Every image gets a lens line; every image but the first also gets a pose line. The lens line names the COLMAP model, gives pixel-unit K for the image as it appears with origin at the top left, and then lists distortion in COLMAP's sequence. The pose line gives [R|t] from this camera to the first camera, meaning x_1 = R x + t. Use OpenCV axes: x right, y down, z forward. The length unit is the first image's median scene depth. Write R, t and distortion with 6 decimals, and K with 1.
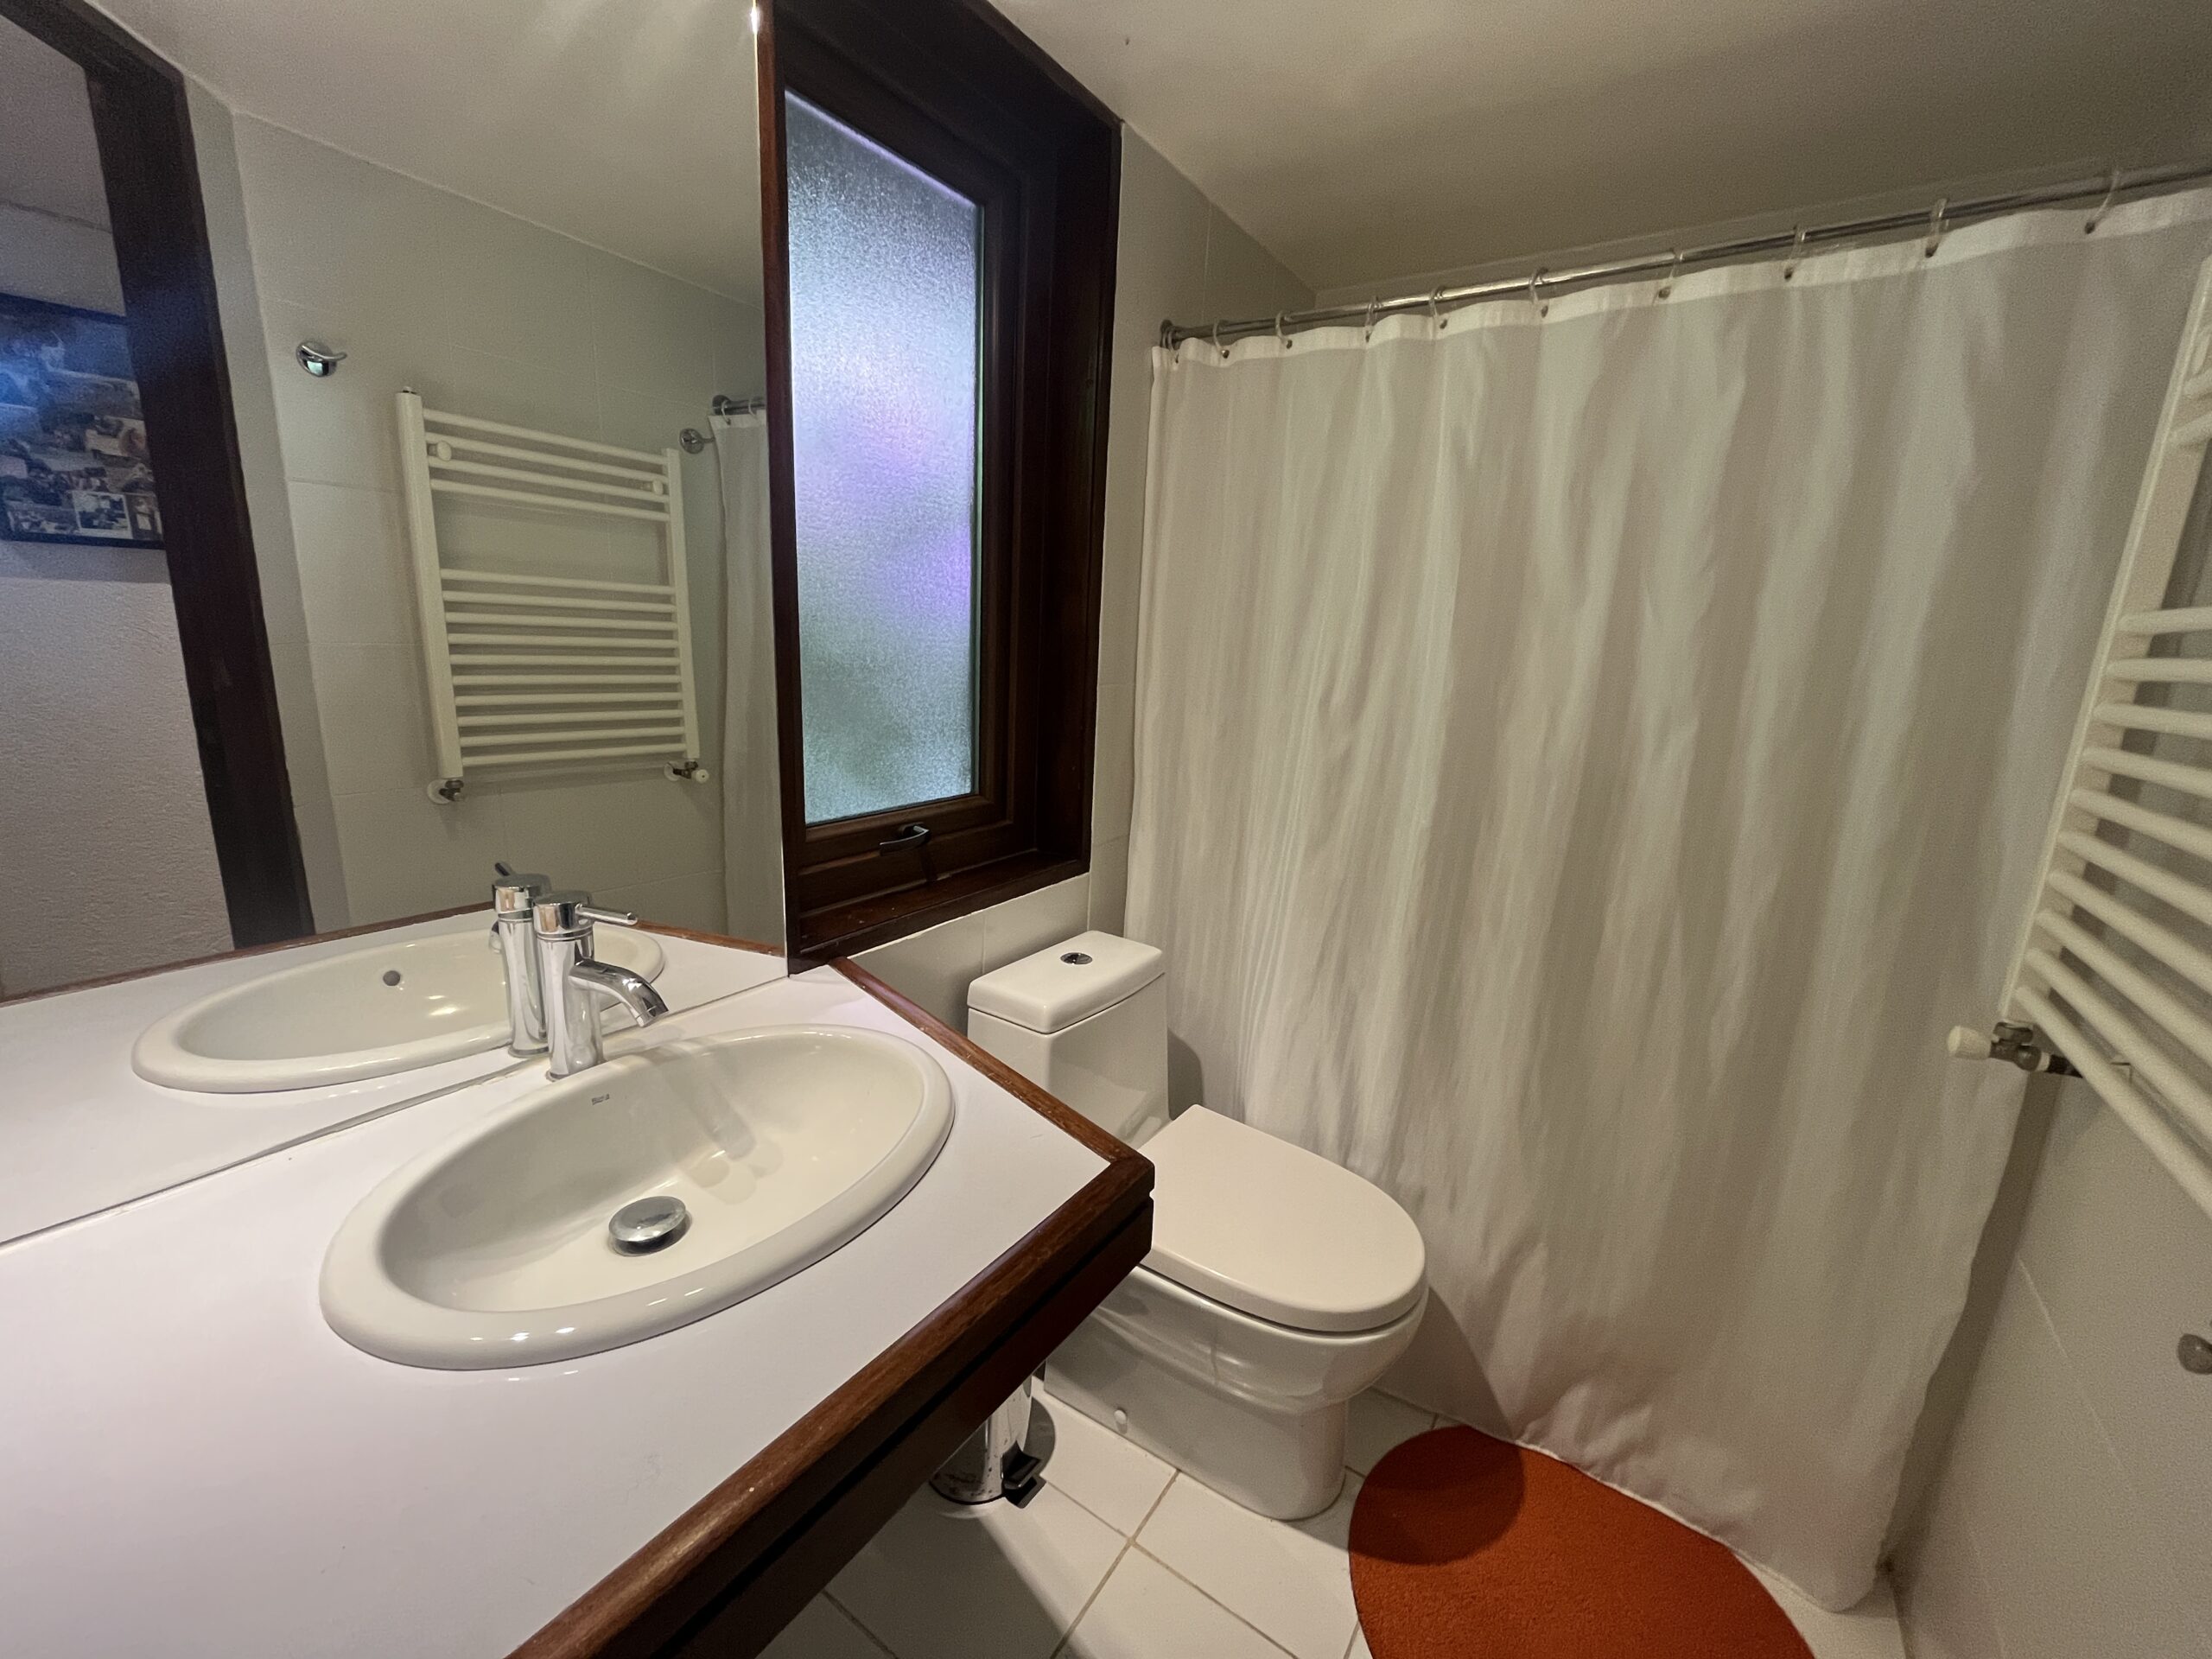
lens RADIAL K [[896.4, 0, 1098.7], [0, 896.4, 825.6], [0, 0, 1]] dist [0.000165, -0.000586]
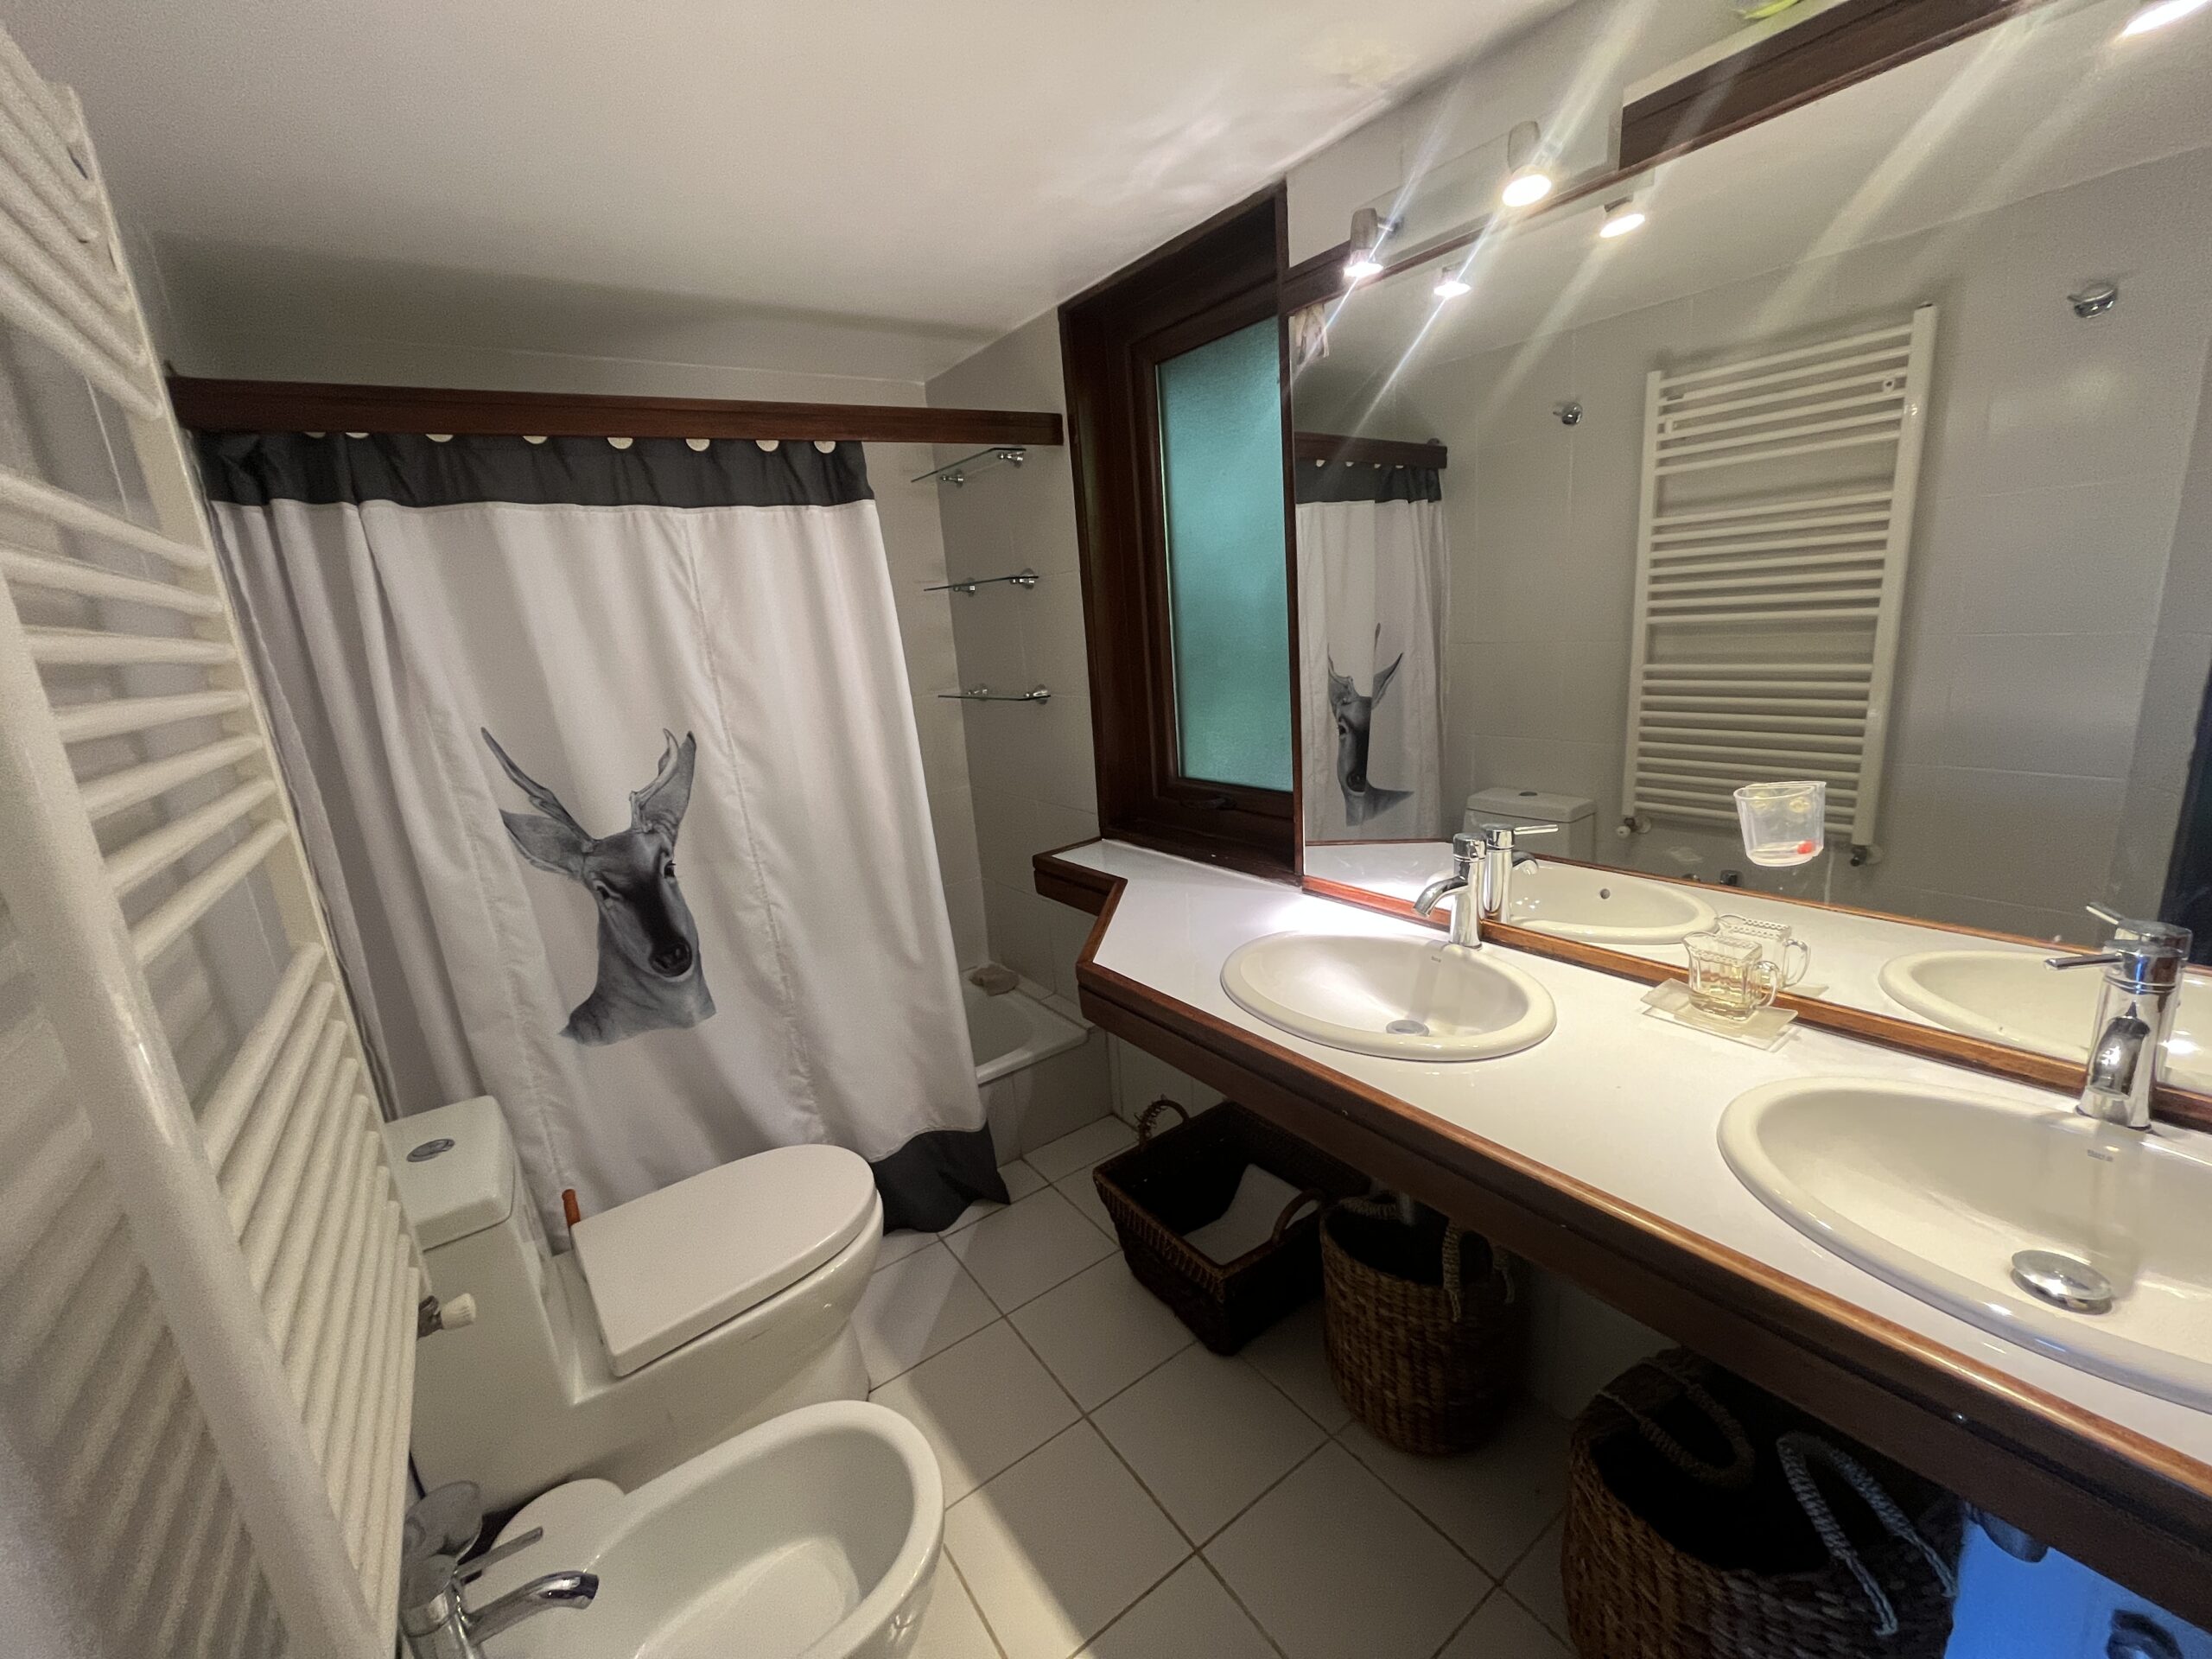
lens RADIAL K [[896.4, 0, 1098.7], [0, 896.4, 825.6], [0, 0, 1]] dist [0.000165, -0.000586]
pose [[-0.349946, 0.207370, -0.913529, 0.888568], [-0.126723, 0.955747, 0.265497, -0.098291], [0.928159, 0.208675, -0.308181, 0.743058]]
